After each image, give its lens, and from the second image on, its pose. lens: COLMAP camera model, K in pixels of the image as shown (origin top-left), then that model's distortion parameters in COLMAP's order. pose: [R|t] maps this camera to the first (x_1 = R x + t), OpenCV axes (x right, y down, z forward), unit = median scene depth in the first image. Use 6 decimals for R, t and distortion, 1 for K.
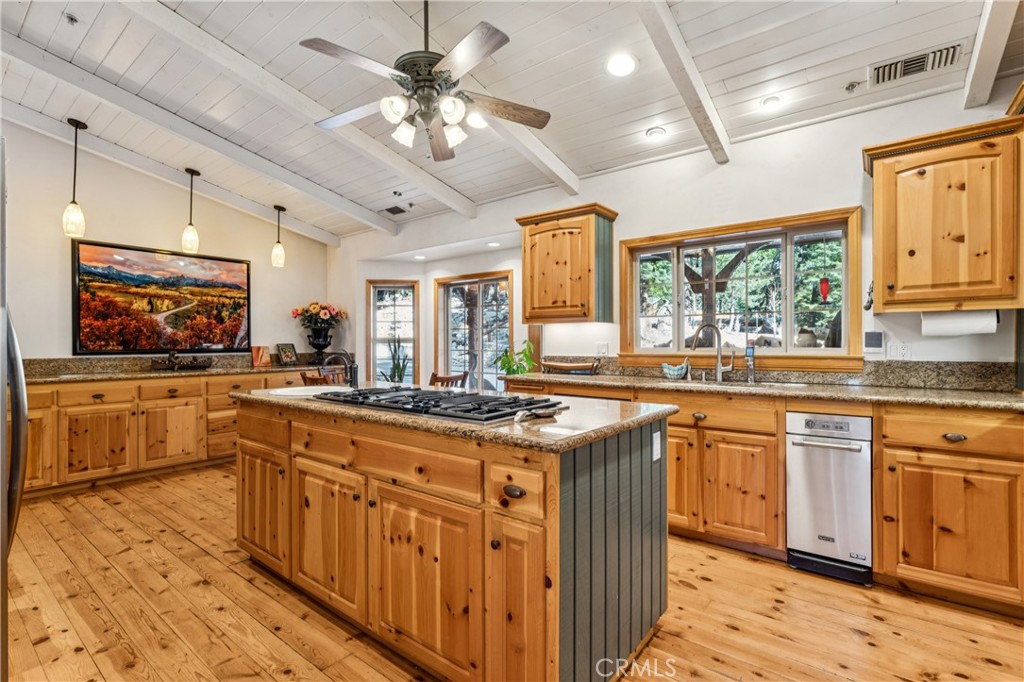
lens RADIAL K [[466.7, 0, 512.0], [0, 466.7, 341.0], [0, 0, 1]] dist [0.000070, 0.000009]
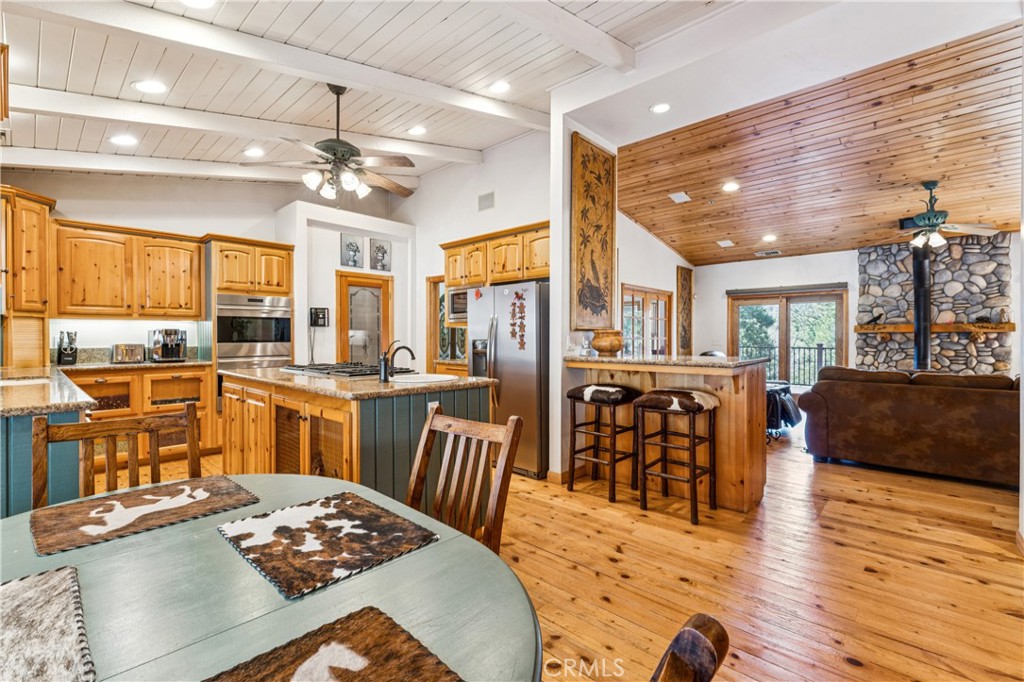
lens RADIAL K [[453.2, 0, 512.0], [0, 453.2, 341.0], [0, 0, 1]] dist [-0.000011, -0.000005]
pose [[-0.995926, 0.000015, 0.090171, -0.705093], [0.000283, 0.999996, 0.002951, 0.023648], [-0.090171, 0.002964, -0.995922, 1.955607]]
